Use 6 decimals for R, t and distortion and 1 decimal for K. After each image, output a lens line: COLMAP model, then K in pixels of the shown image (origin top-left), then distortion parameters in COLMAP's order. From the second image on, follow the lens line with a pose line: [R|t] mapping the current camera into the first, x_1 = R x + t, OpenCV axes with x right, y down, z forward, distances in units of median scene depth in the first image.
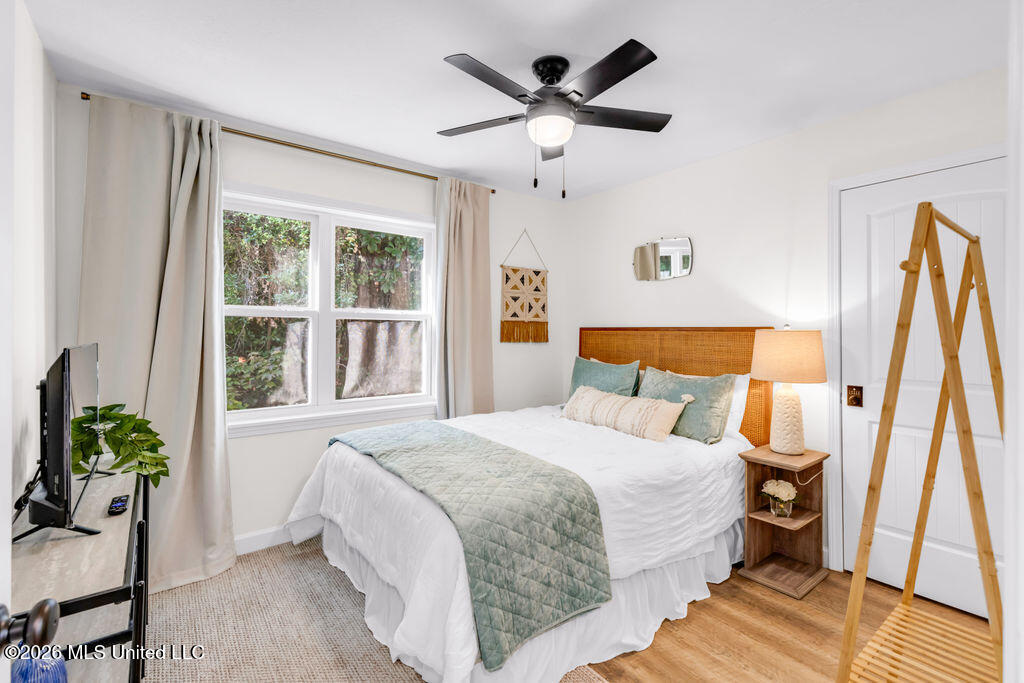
lens RADIAL K [[461.8, 0, 516.2], [0, 461.8, 335.4], [0, 0, 1]] dist [0.009492, 0.000142]
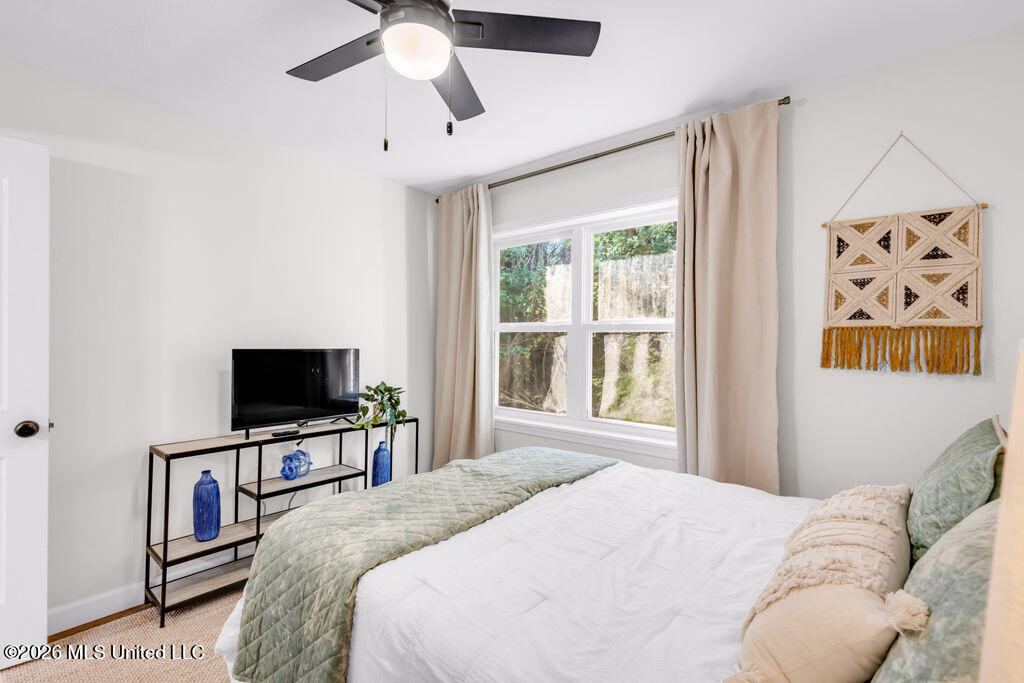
lens RADIAL K [[462.6, 0, 516.1], [0, 462.6, 344.5], [0, 0, 1]] dist [0.009678, -0.000404]
pose [[0.207086, 0.001080, -0.978322, 0.418763], [-0.020357, 0.999788, -0.003205, -0.003019], [0.978111, 0.020579, 0.207064, 0.533756]]
